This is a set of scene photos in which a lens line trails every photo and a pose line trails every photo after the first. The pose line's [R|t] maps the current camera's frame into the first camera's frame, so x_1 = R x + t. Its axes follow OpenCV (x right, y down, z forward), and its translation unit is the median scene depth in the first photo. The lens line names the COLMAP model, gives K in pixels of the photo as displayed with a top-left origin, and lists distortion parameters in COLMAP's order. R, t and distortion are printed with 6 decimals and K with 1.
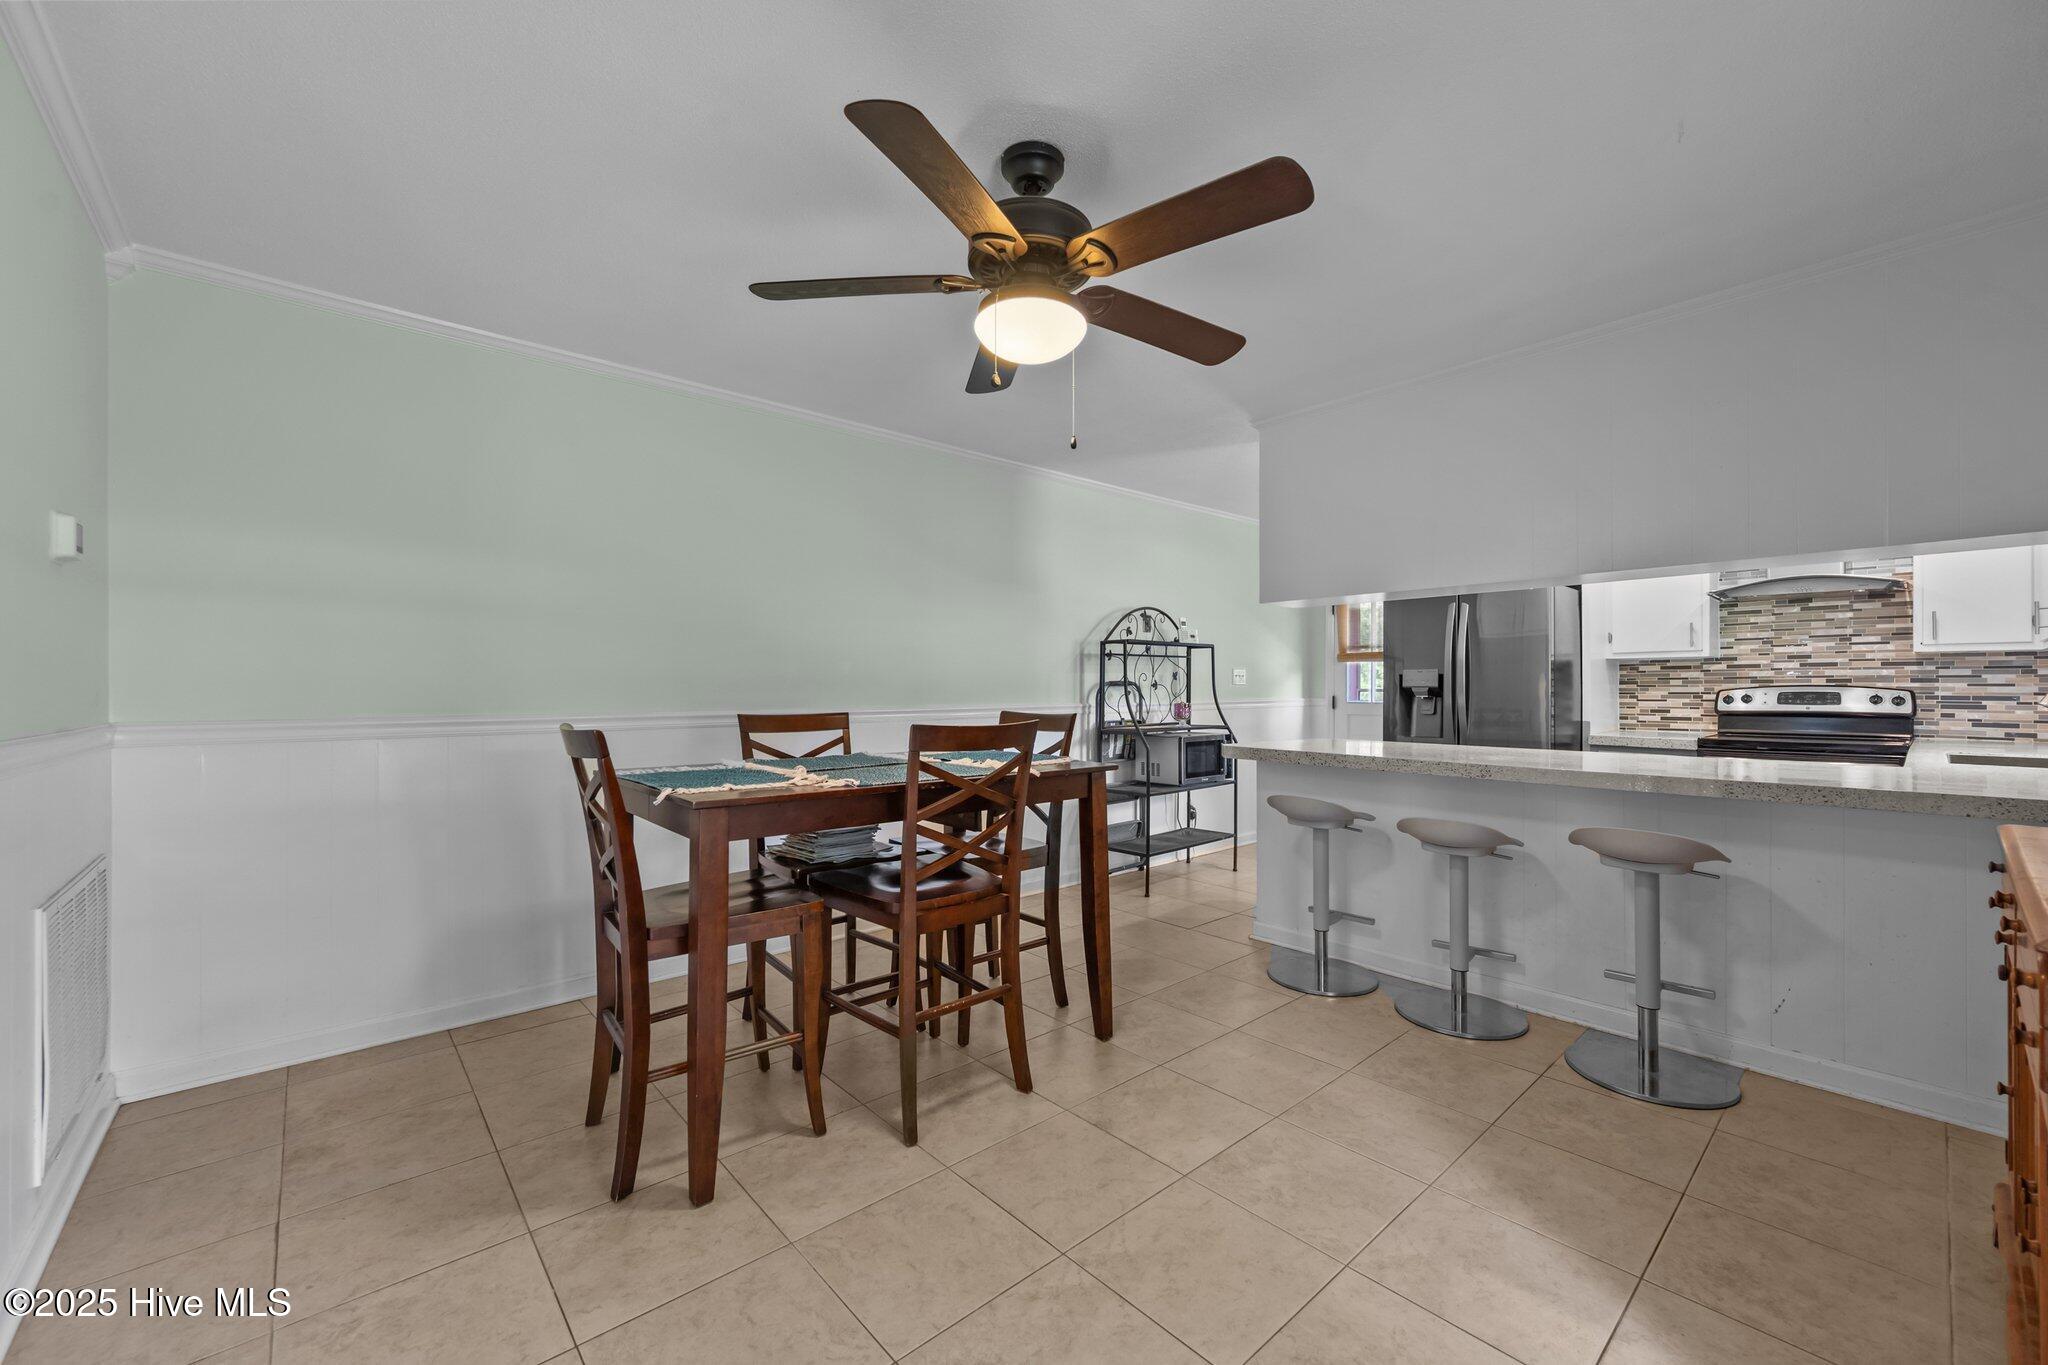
lens RADIAL K [[812.5, 0, 1040.5], [0, 812.5, 681.4], [0, 0, 1]] dist [-0.000384, 0.000050]
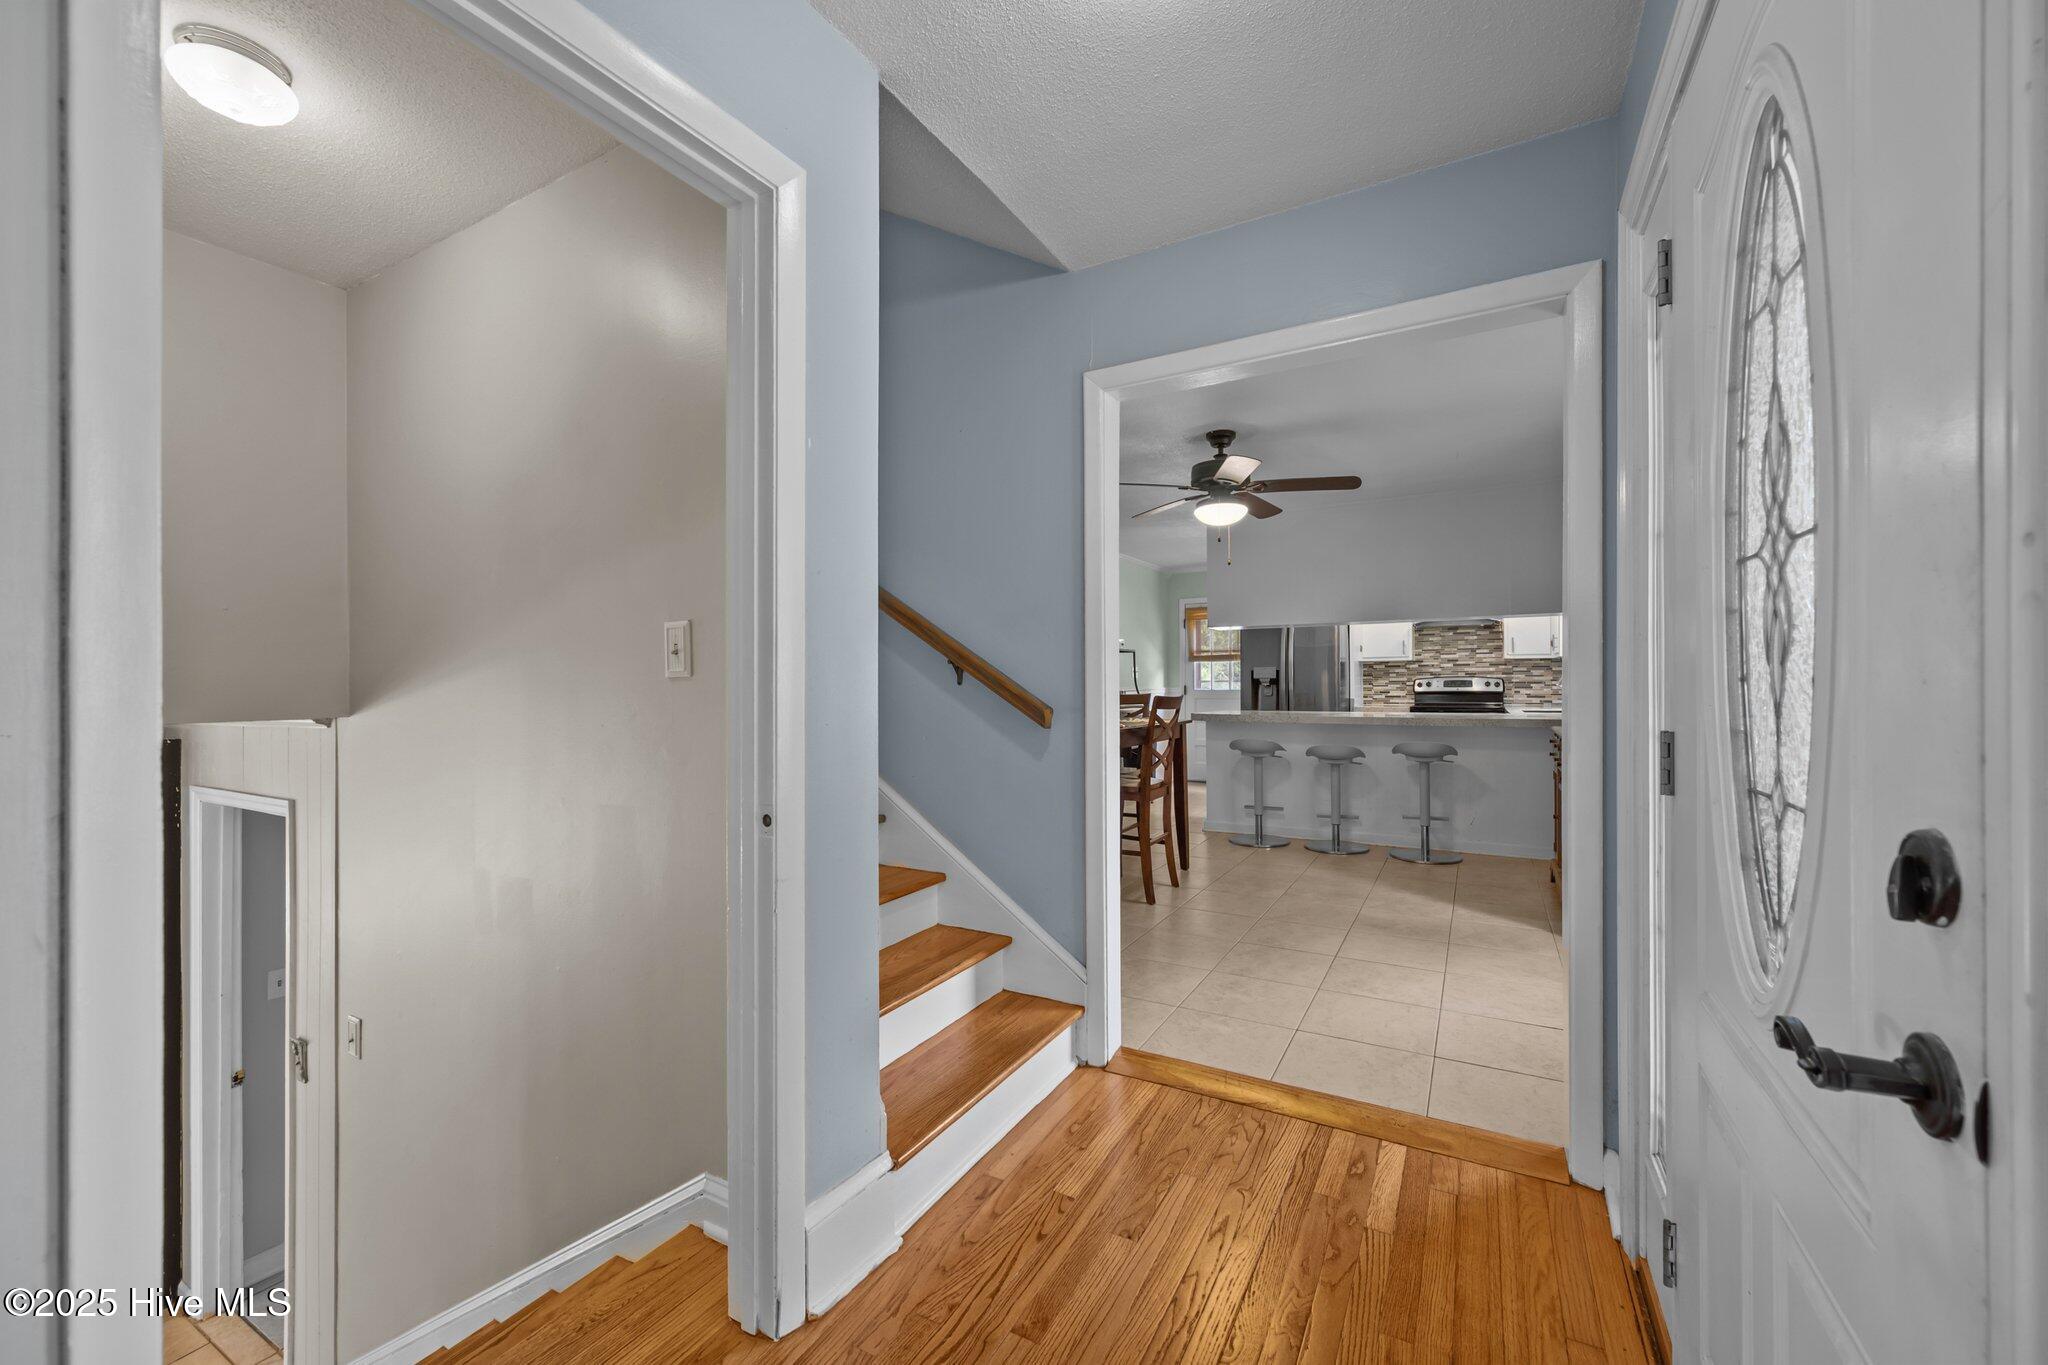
lens RADIAL K [[812.5, 0, 1040.5], [0, 812.5, 681.4], [0, 0, 1]] dist [-0.000384, 0.000050]
pose [[0.941716, -0.005691, 0.336360, -0.529508], [0.003794, 0.999973, 0.006295, 0.000930], [-0.336386, -0.004652, 0.941713, -0.383183]]
